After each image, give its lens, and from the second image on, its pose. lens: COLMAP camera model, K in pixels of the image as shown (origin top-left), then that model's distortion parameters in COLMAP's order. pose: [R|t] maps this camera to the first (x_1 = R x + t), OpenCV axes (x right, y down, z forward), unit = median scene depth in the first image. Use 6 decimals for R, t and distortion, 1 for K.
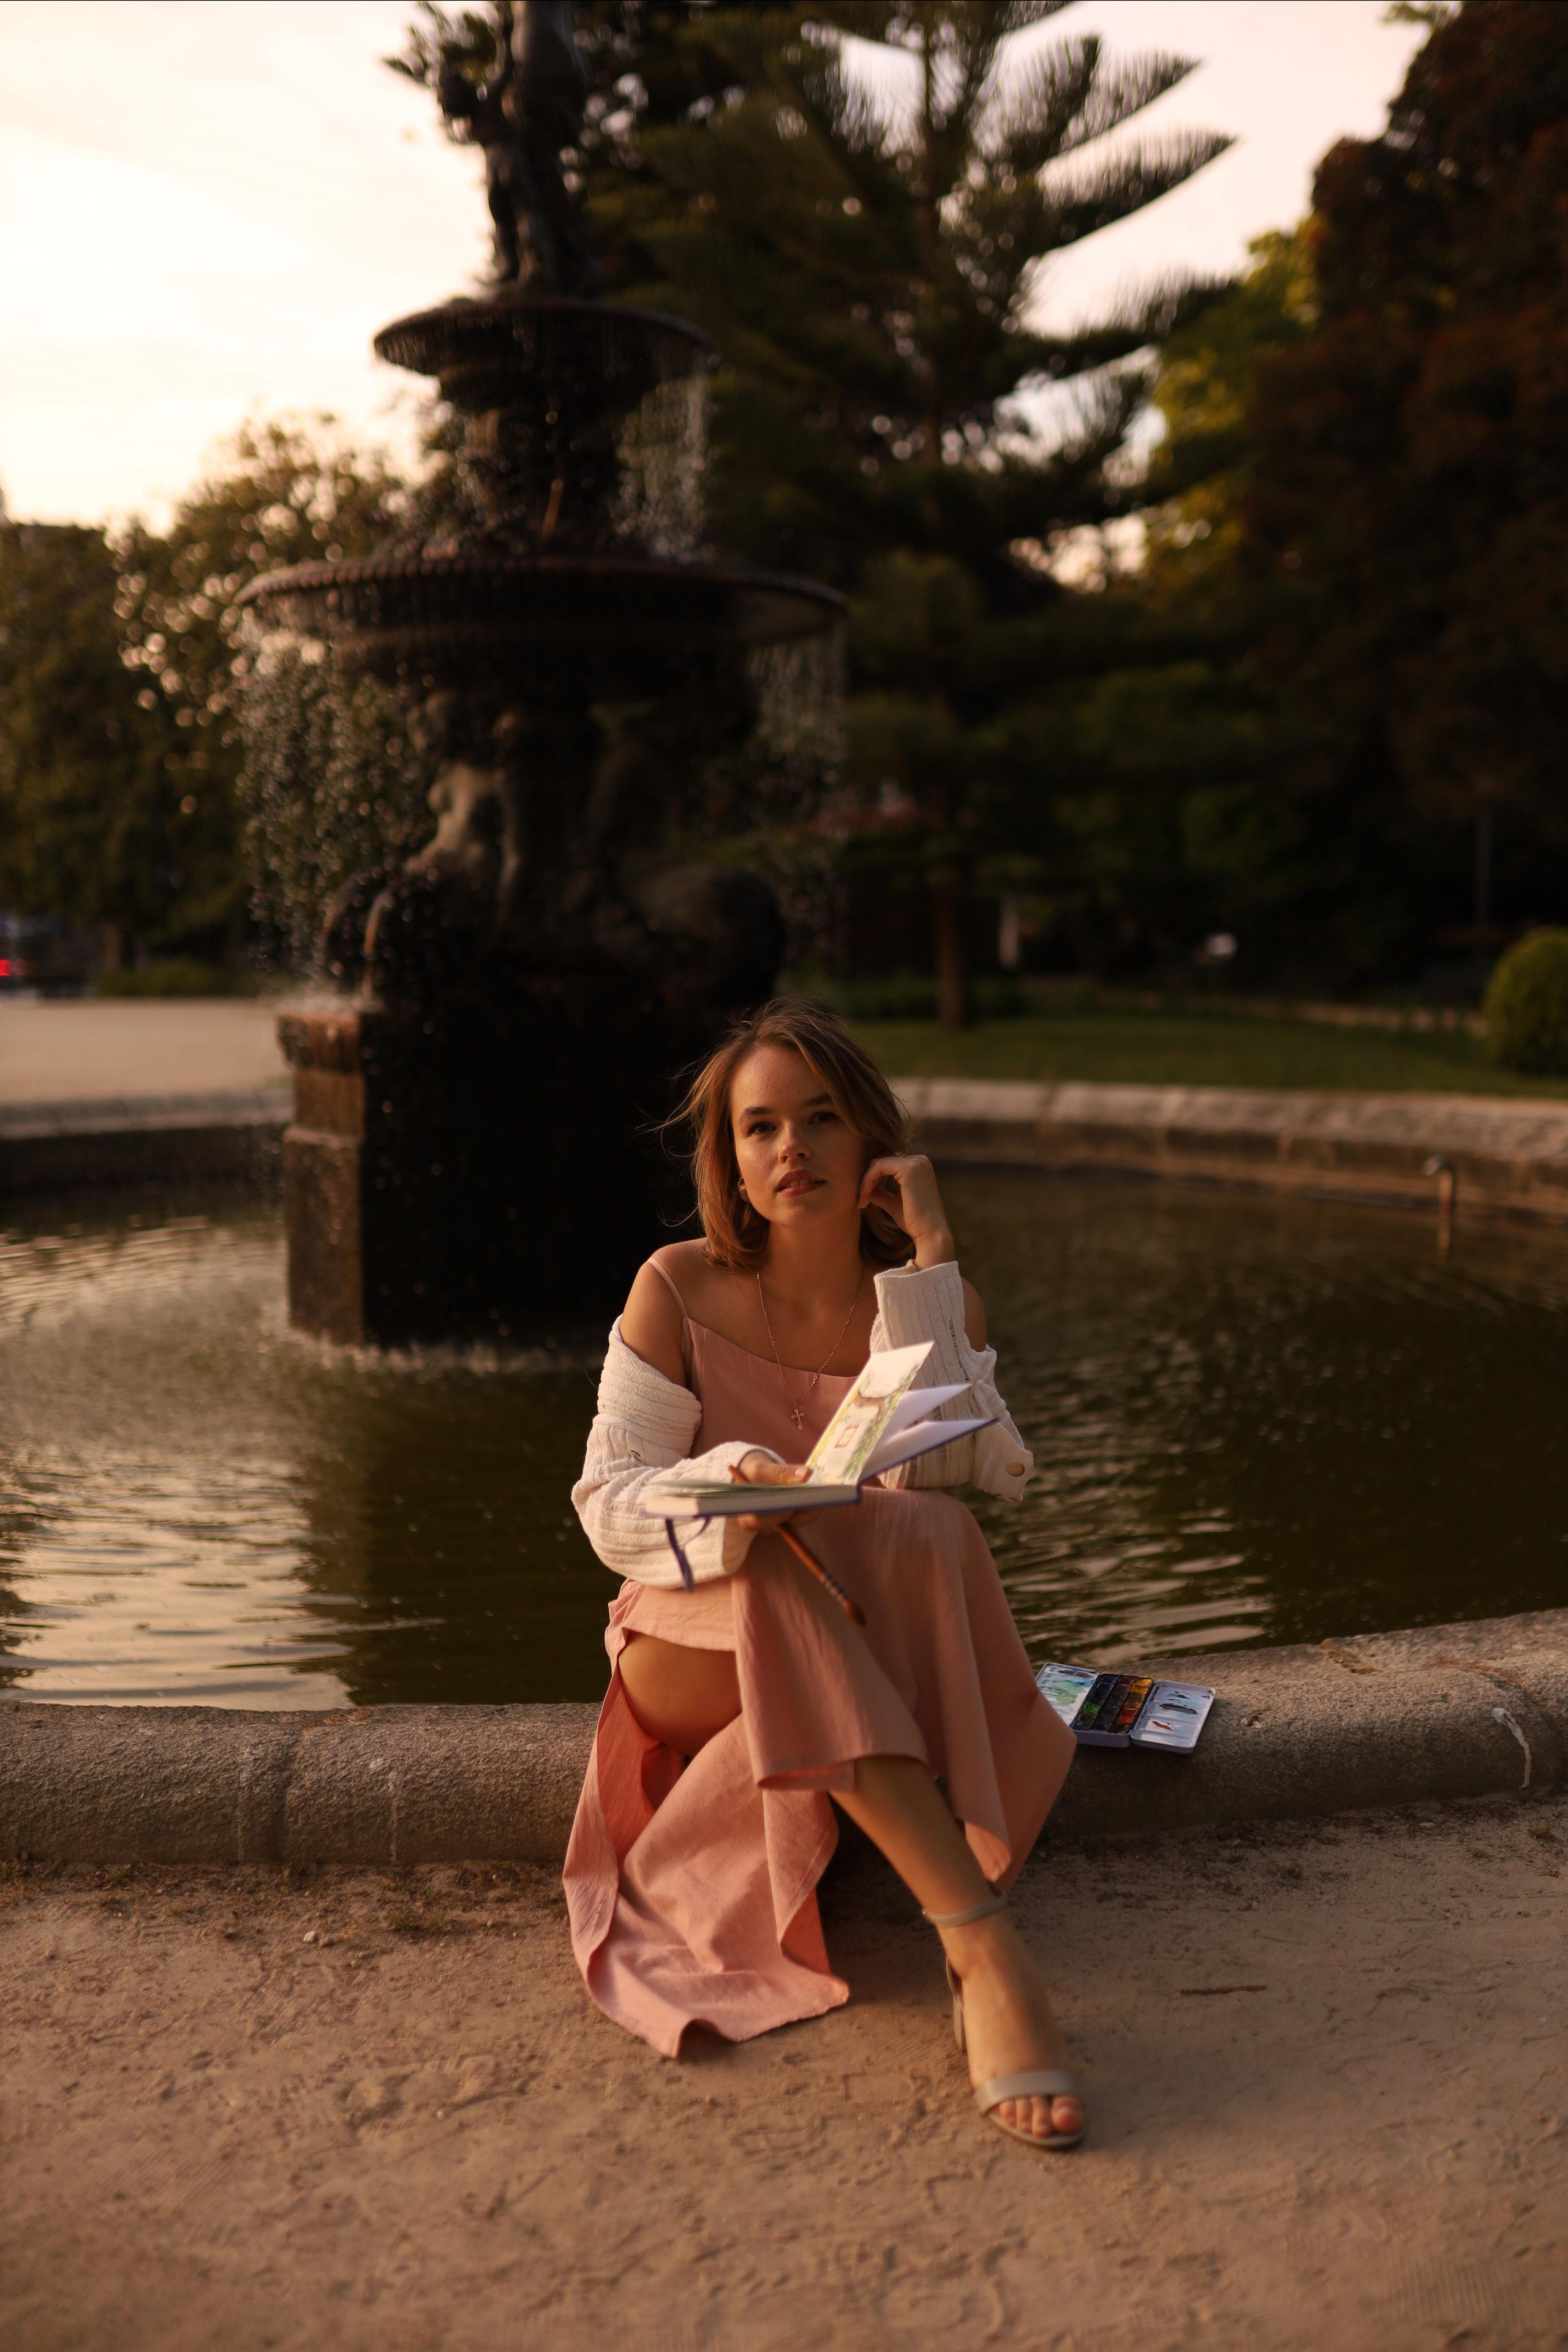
lens RADIAL K [[2255.9, 0, 784.0], [0, 2255.9, 1176.0], [0, 0, 1]] dist [-0.008211, 0.020277]
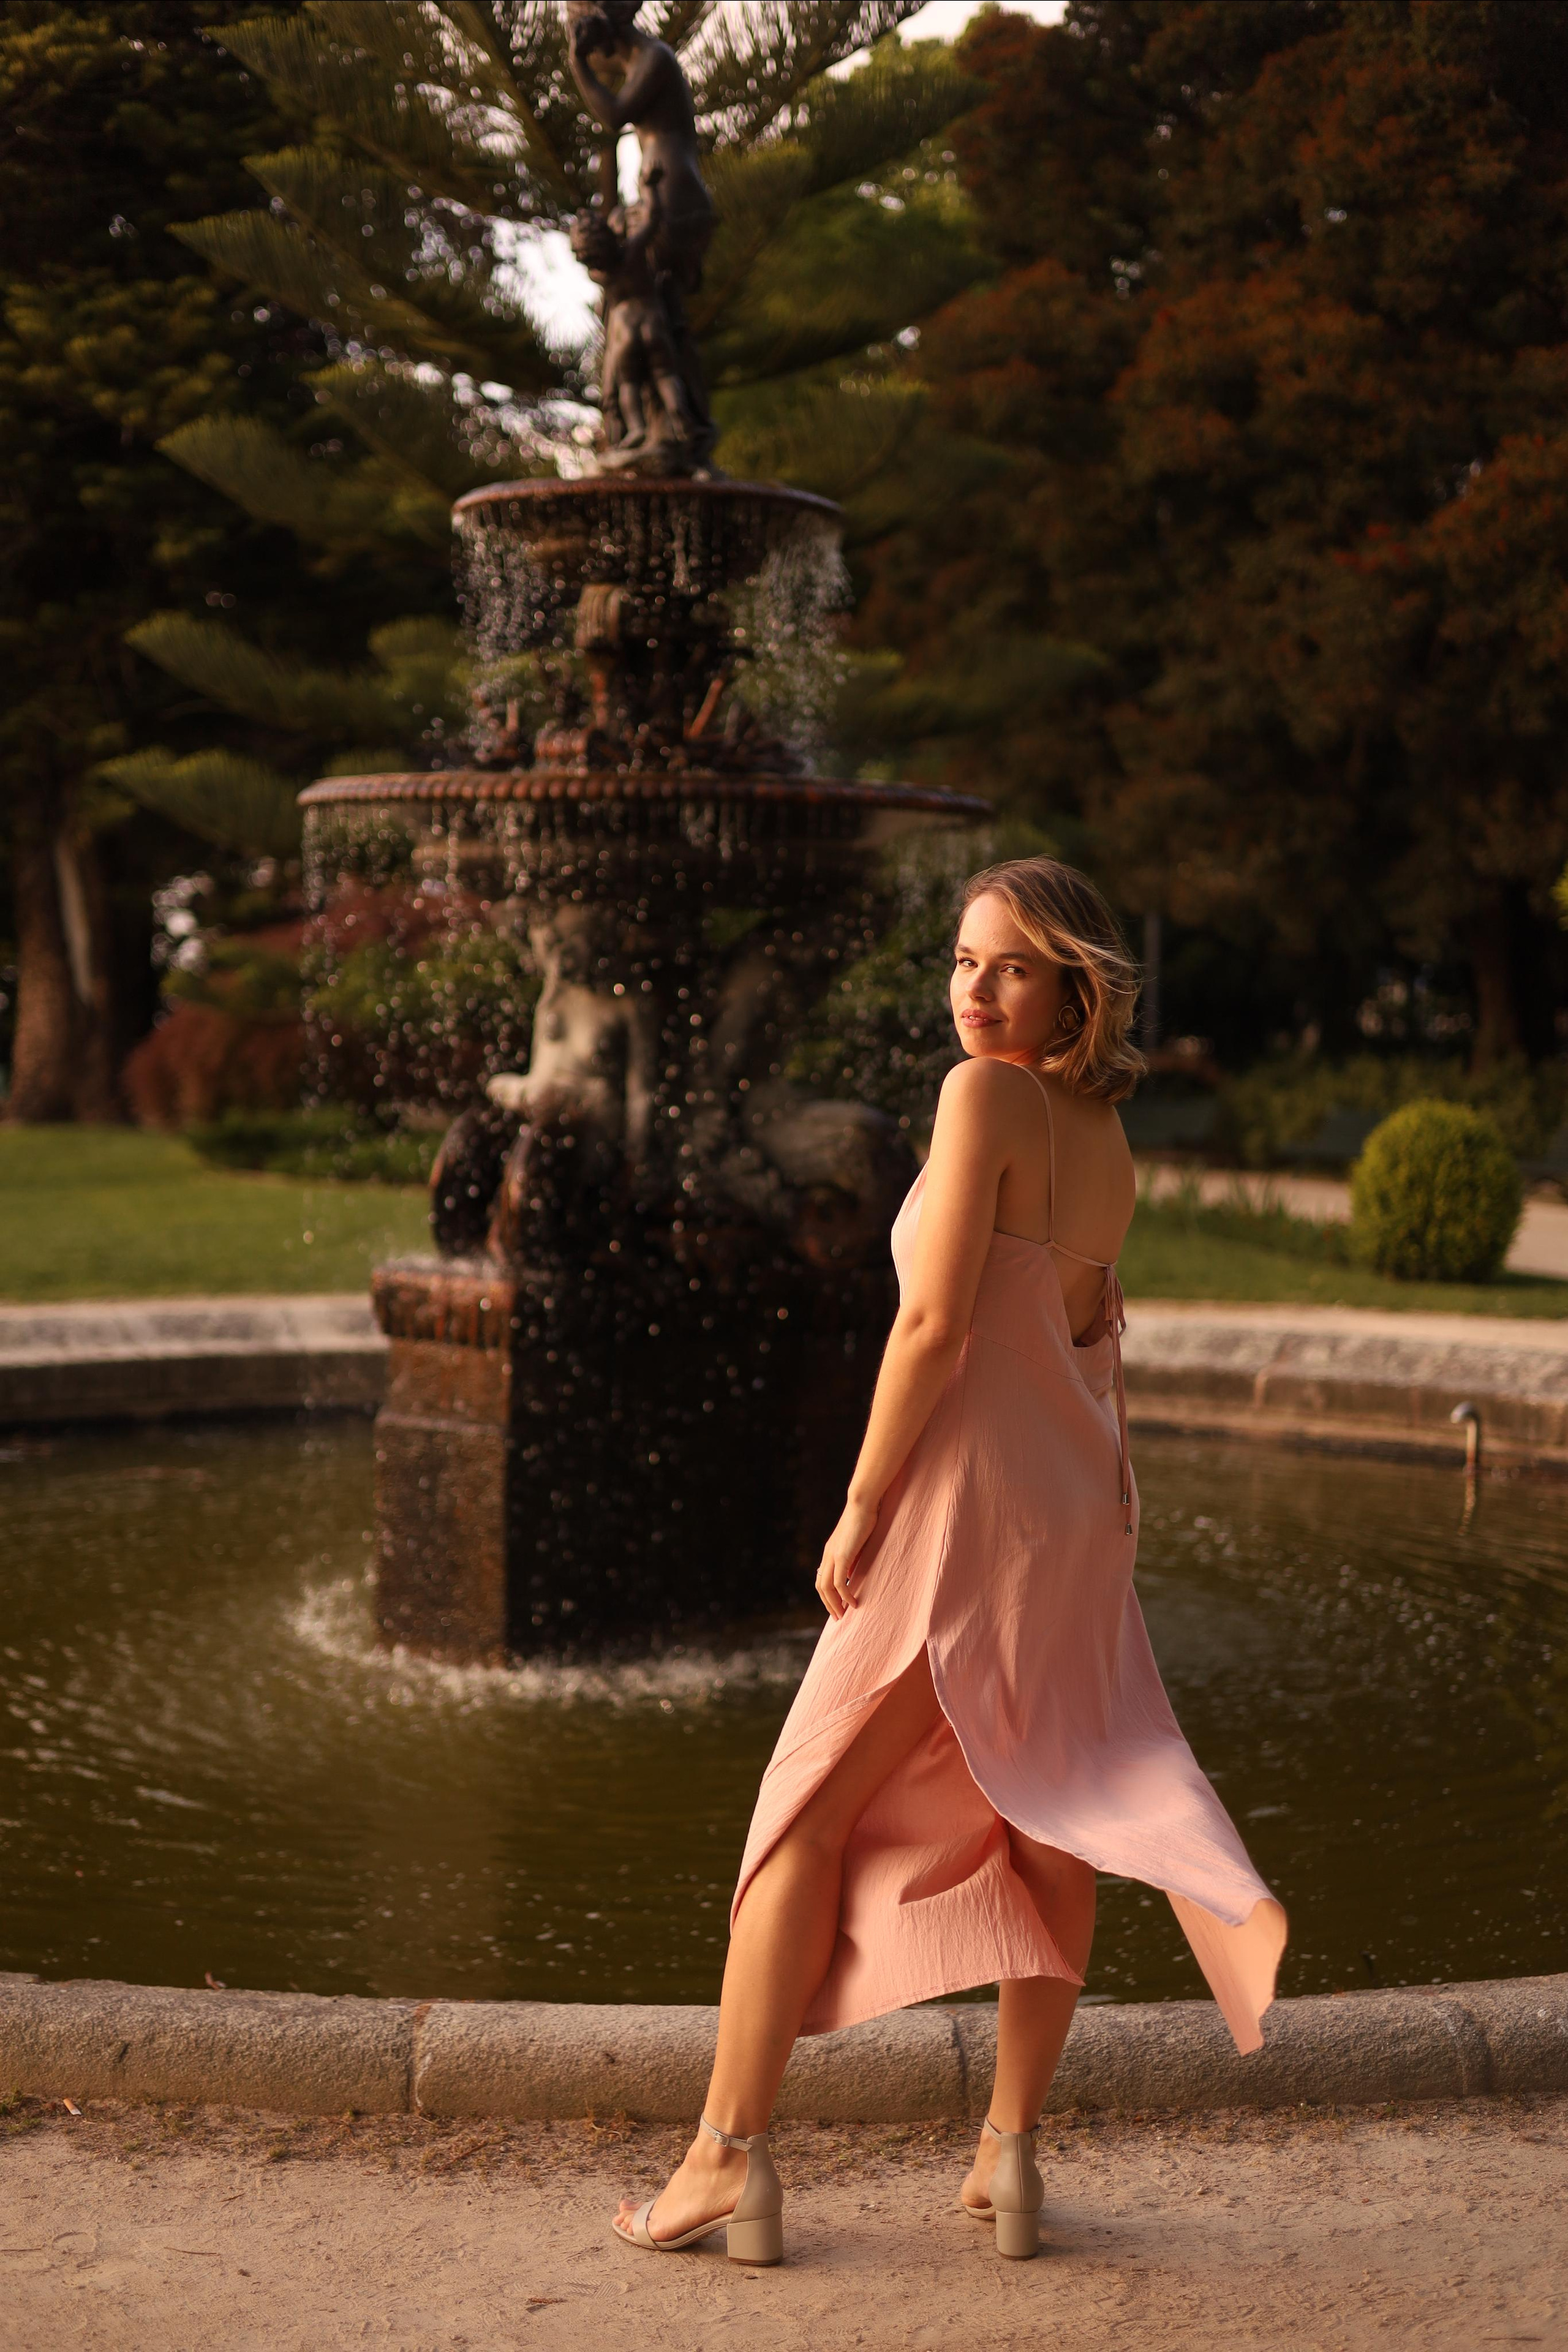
lens RADIAL K [[3344.2, 0, 784.0], [0, 3344.2, 1176.0], [0, 0, 1]] dist [-0.000174, -0.011642]
pose [[0.972860, 0.003295, 0.231373, -0.367563], [0.009509, 0.998485, -0.054203, -0.039977], [-0.231201, 0.054932, 0.971354, -0.269100]]
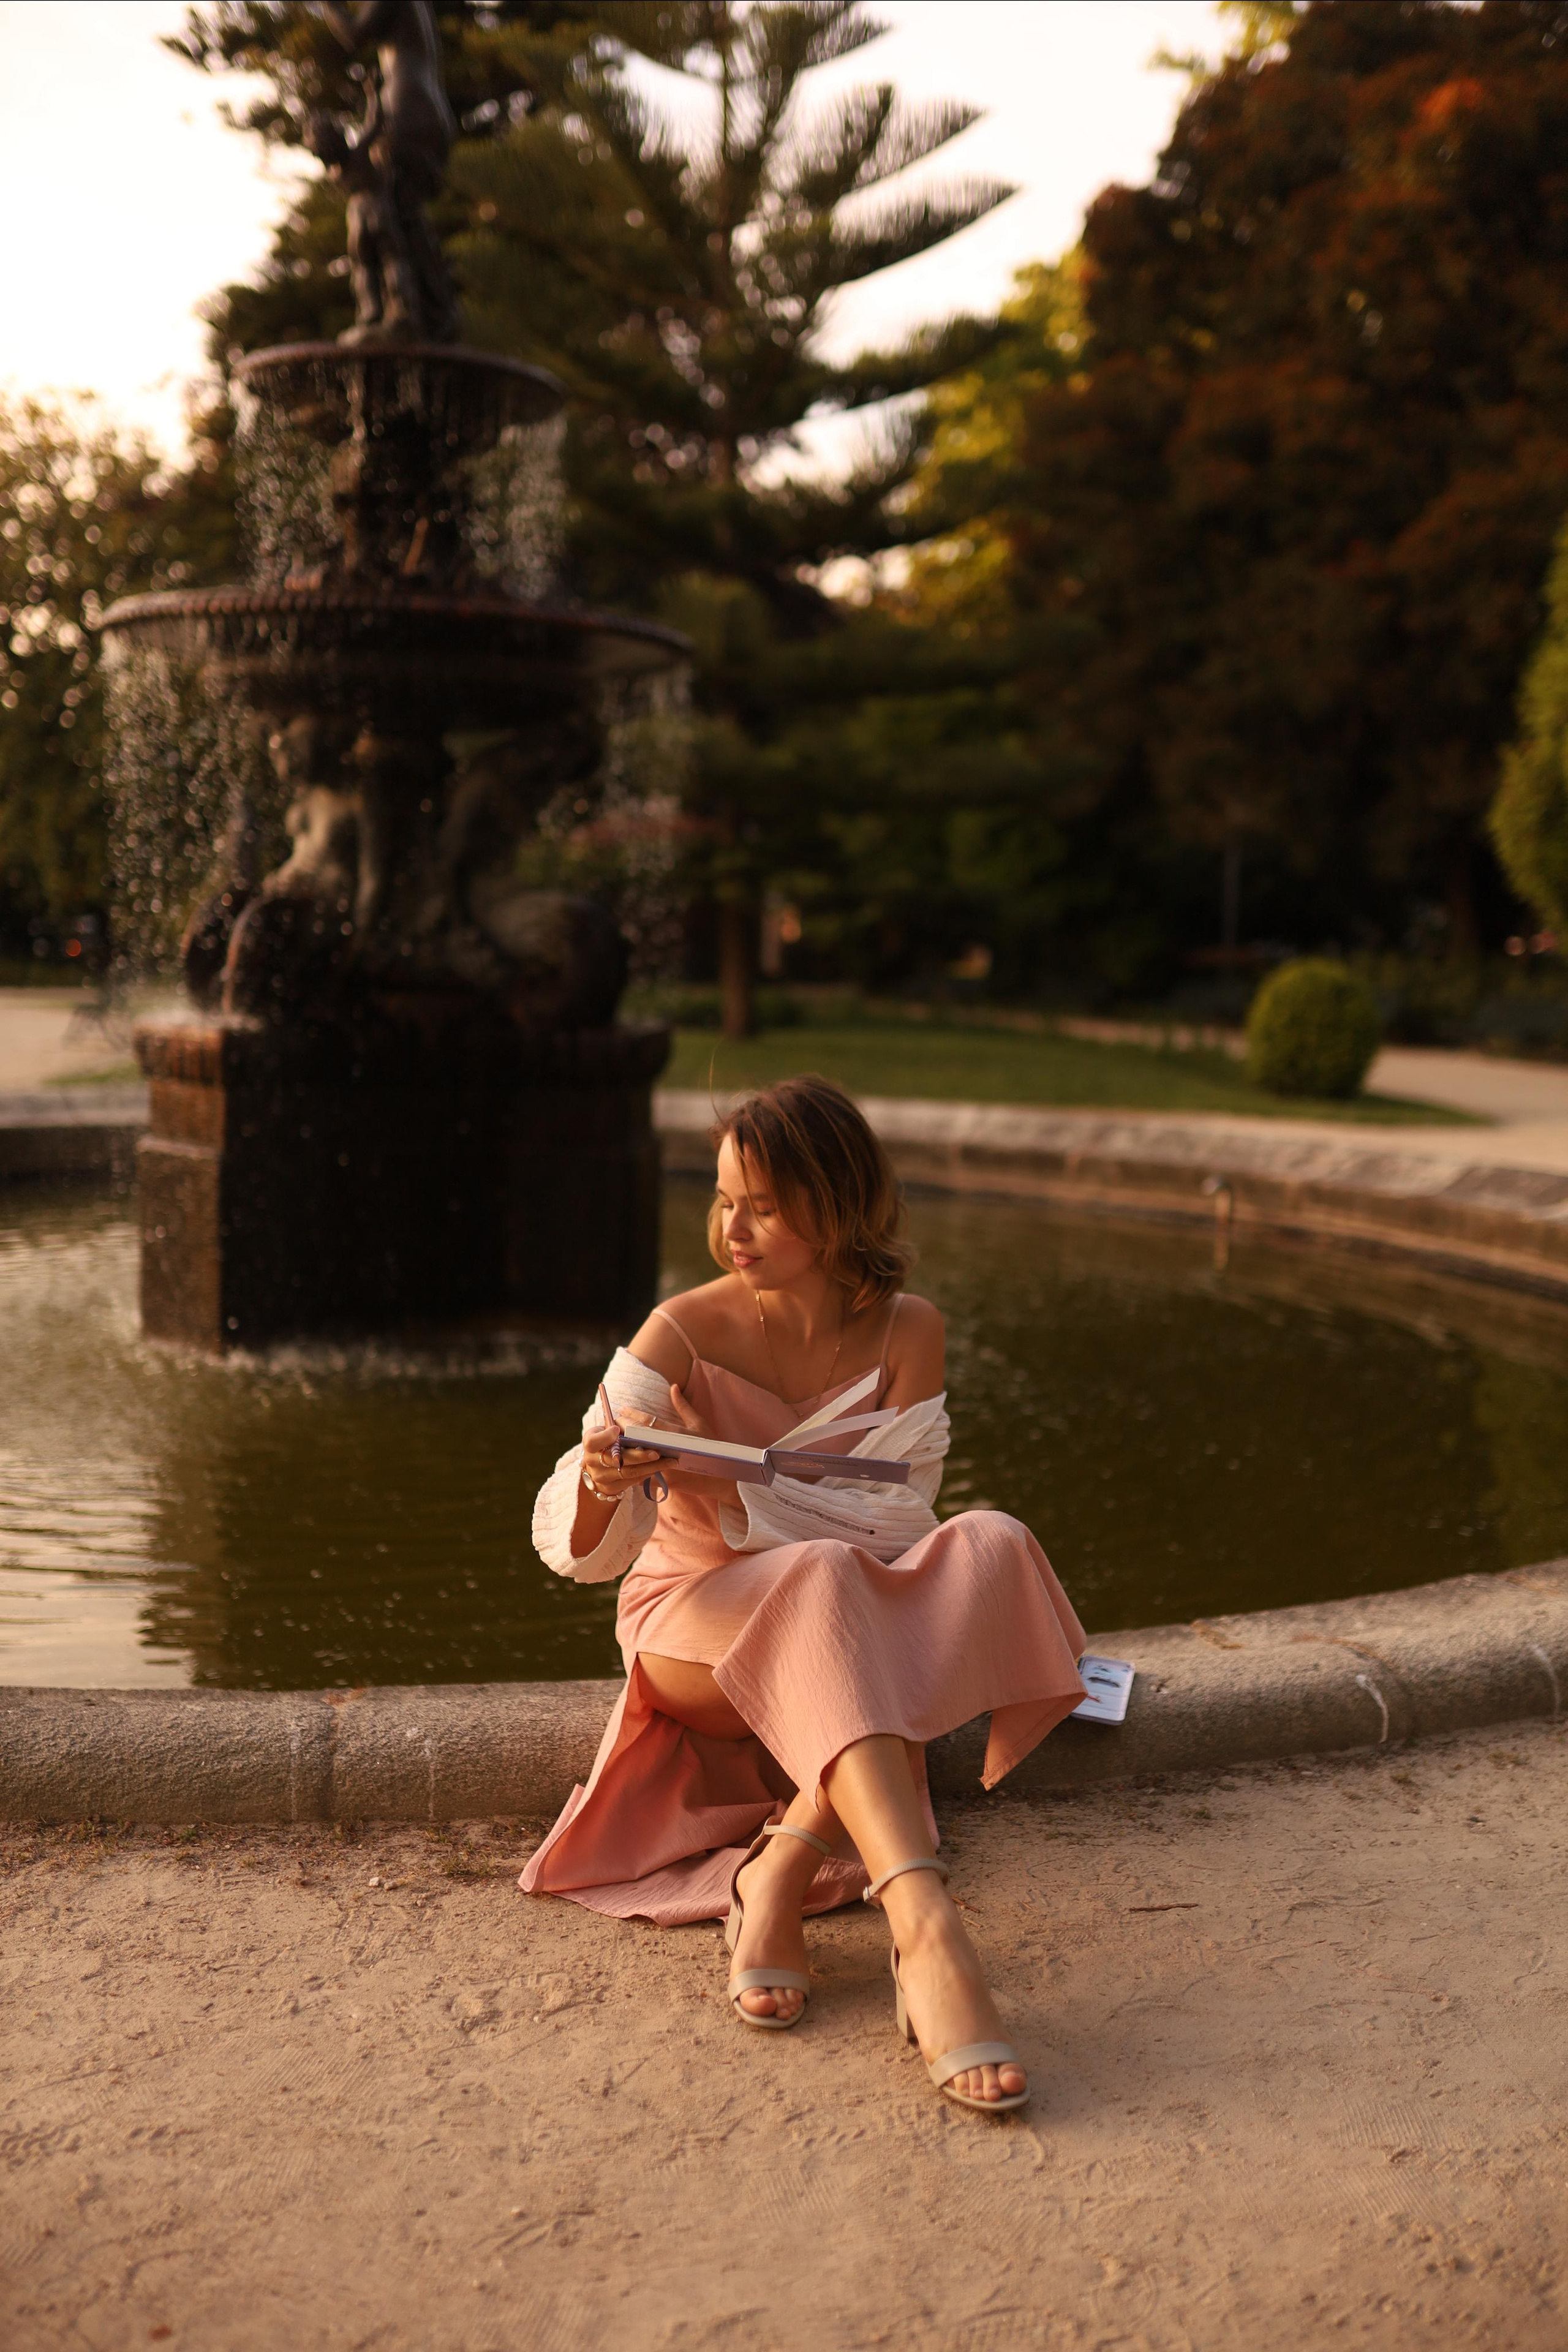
lens RADIAL K [[2255.9, 0, 784.0], [0, 2255.9, 1176.0], [0, 0, 1]] dist [-0.008211, 0.020277]
pose [[0.993704, 0.014322, 0.111114, -0.044492], [-0.014312, 0.999897, -0.000889, -0.007198], [-0.111115, -0.000706, 0.993807, -0.051530]]
